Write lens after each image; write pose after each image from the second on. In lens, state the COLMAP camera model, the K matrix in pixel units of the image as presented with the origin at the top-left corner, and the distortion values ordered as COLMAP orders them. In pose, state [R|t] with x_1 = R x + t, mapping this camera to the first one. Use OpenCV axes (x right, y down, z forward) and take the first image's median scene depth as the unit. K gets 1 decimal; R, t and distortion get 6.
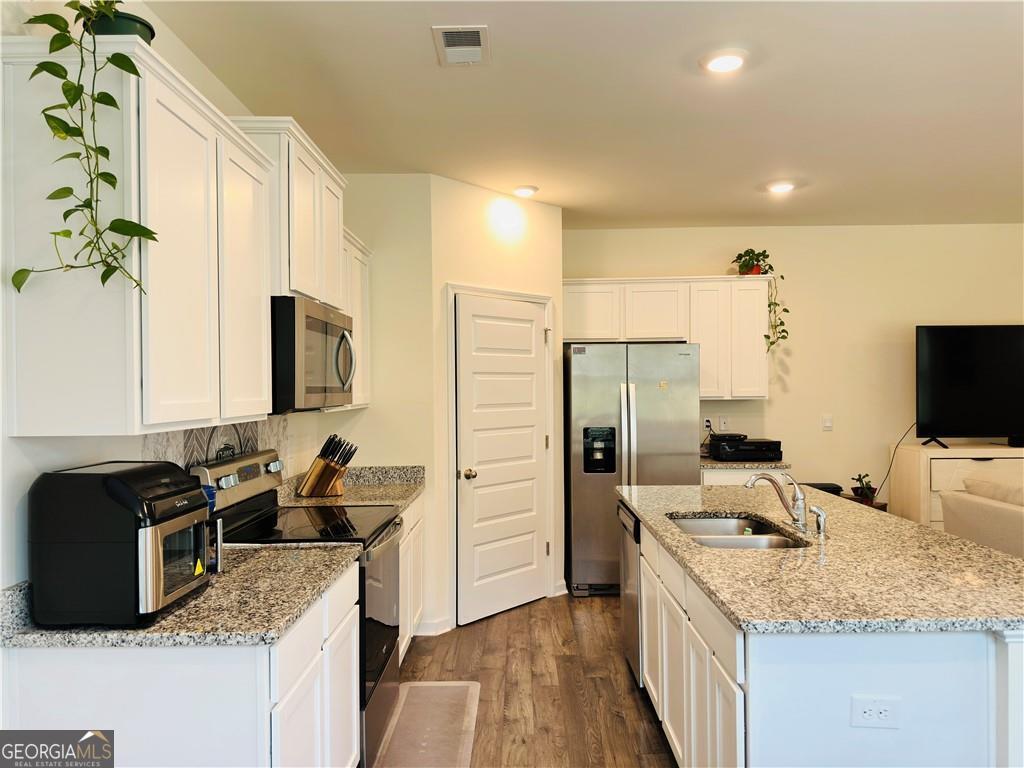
lens RADIAL K [[713.0, 0, 513.8], [0, 713.0, 389.0], [0, 0, 1]] dist [0.119103, -0.166728]
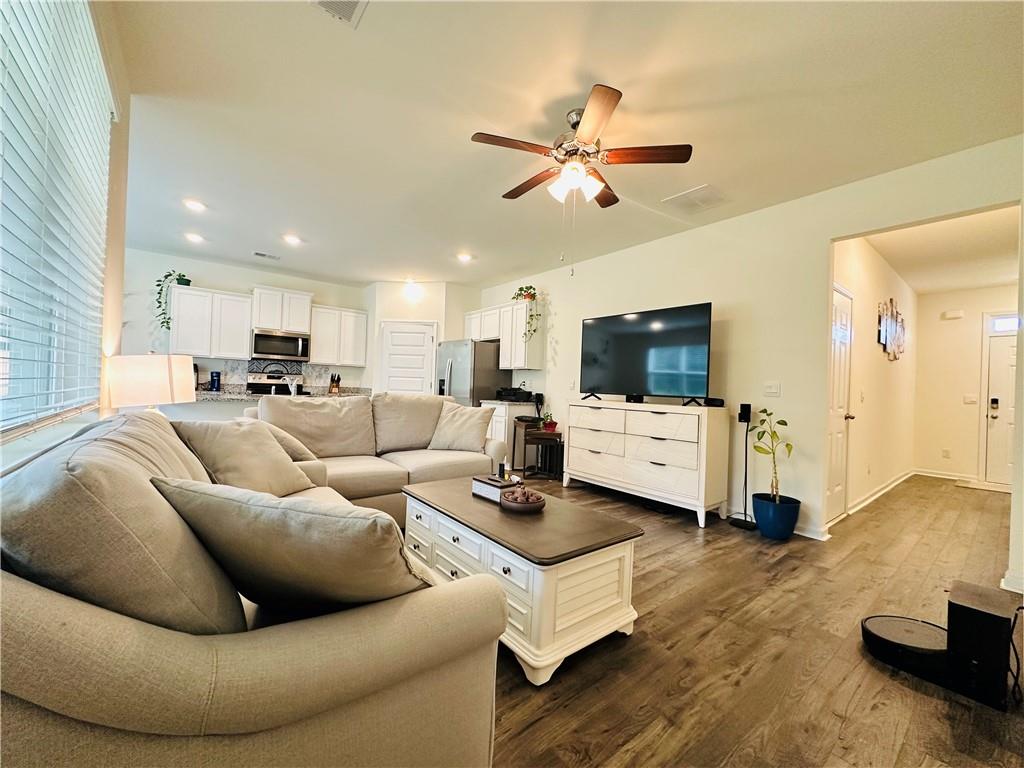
lens RADIAL K [[408.5, 0, 512.4], [0, 408.5, 385.1], [0, 0, 1]] dist [-0.002552, 0.000160]
pose [[0.630676, 0.028698, -0.775516, 1.239575], [-0.042630, 0.999088, 0.002303, 0.059501], [0.774875, 0.031607, 0.631324, 0.376965]]
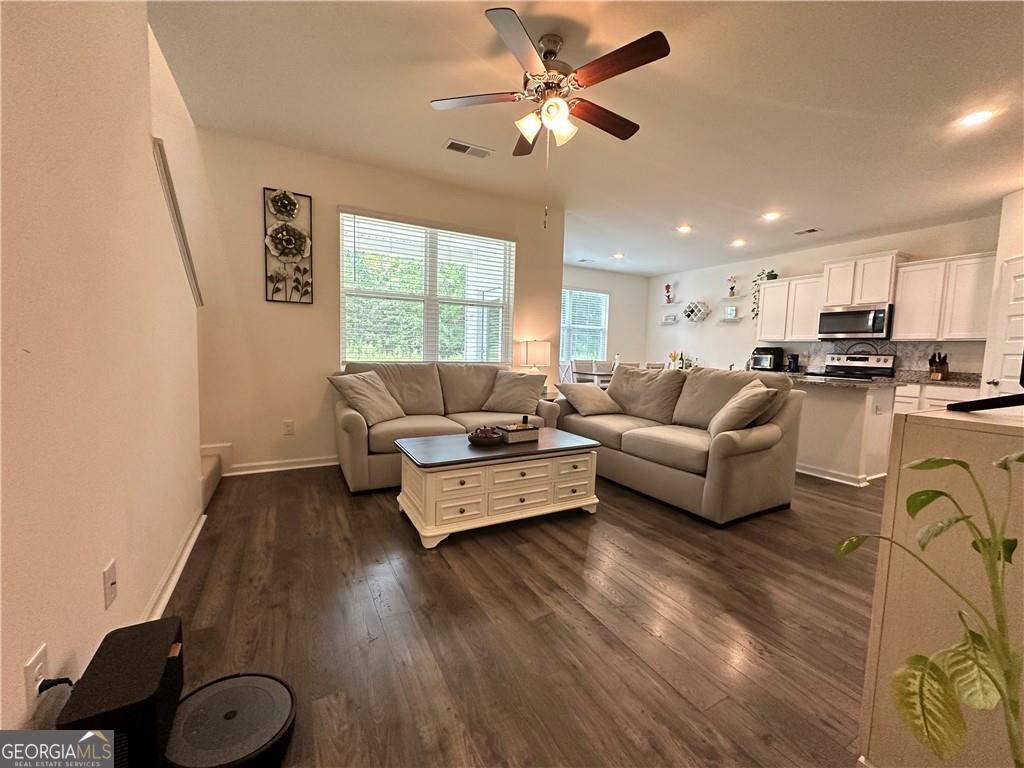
lens RADIAL K [[411.4, 0, 512.1], [0, 411.4, 384.7], [0, 0, 1]] dist [-0.000698, -0.000062]
pose [[-0.874370, 0.025231, -0.484603, 1.157207], [-0.020815, 0.995778, 0.089402, 0.058923], [0.484813, 0.088257, -0.870153, 1.139083]]
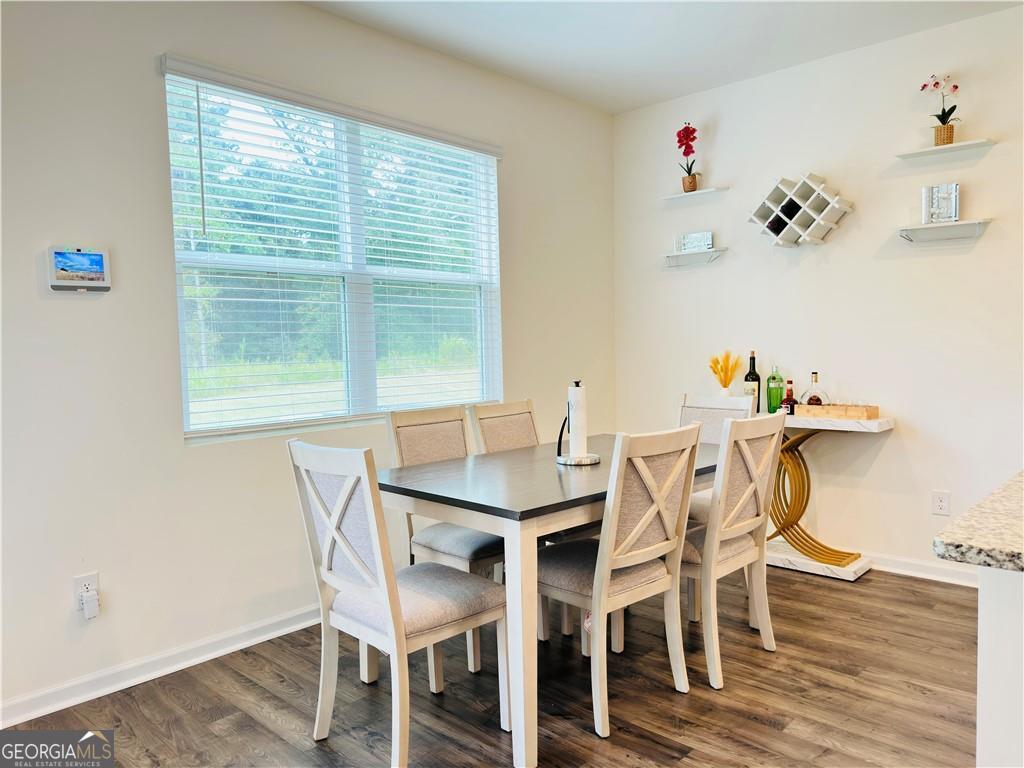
lens RADIAL K [[713.0, 0, 513.8], [0, 713.0, 389.0], [0, 0, 1]] dist [0.119103, -0.166728]
pose [[-0.677707, 0.066791, -0.732292, 0.583841], [0.025783, 0.997412, 0.067111, 0.040226], [0.734879, 0.026601, -0.677676, 0.402569]]
